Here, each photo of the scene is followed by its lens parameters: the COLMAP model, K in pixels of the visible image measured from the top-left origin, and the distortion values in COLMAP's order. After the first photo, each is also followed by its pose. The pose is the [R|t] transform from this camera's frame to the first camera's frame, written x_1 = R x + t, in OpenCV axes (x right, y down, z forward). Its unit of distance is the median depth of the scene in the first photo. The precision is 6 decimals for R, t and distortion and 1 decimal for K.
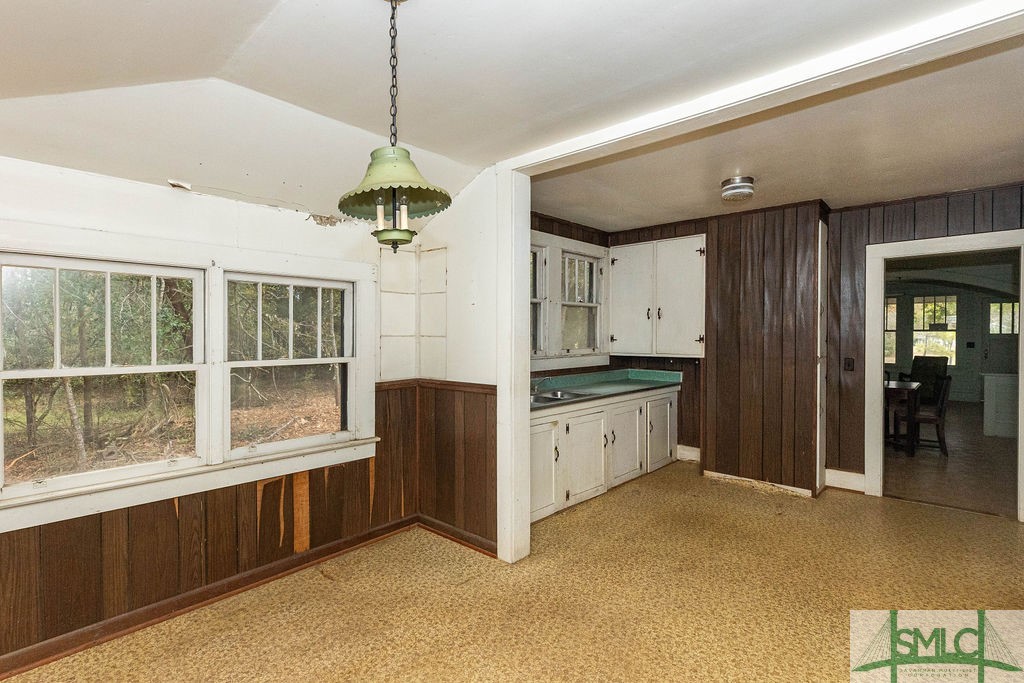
lens RADIAL K [[493.3, 0, 512.0], [0, 493.3, 341.5], [0, 0, 1]] dist [-0.002648, -0.000497]
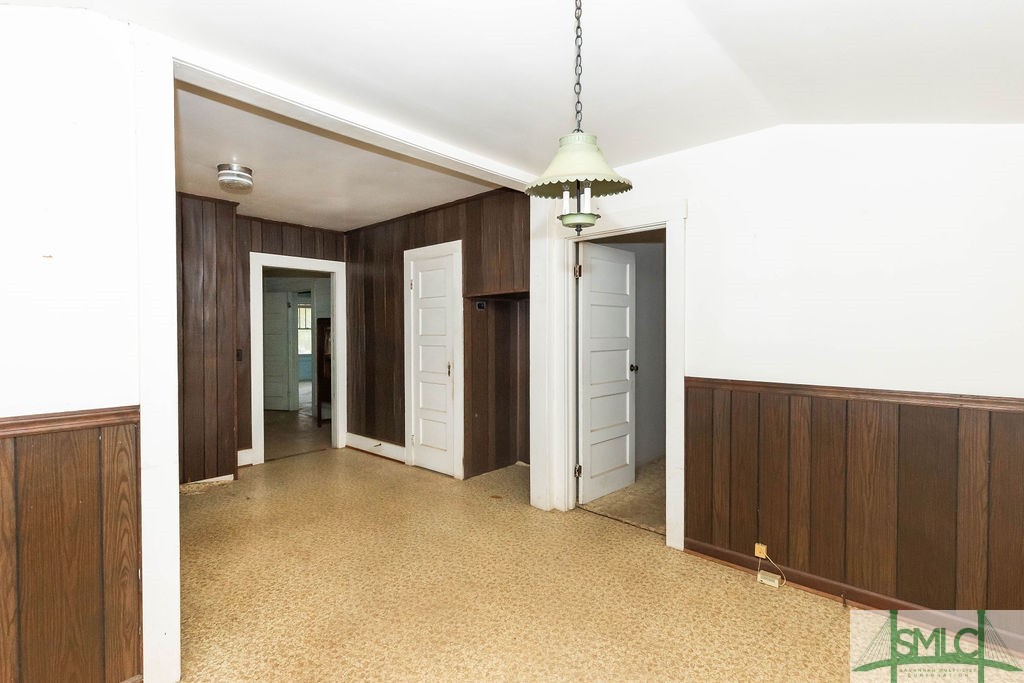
lens RADIAL K [[482.0, 0, 512.0], [0, 482.0, 341.5], [0, 0, 1]] dist [0.002077, 0.000294]
pose [[0.009260, -0.011581, 0.999890, -0.487040], [0.001466, 0.999932, 0.011567, 0.004625], [-0.999956, 0.001359, 0.009277, 0.440537]]
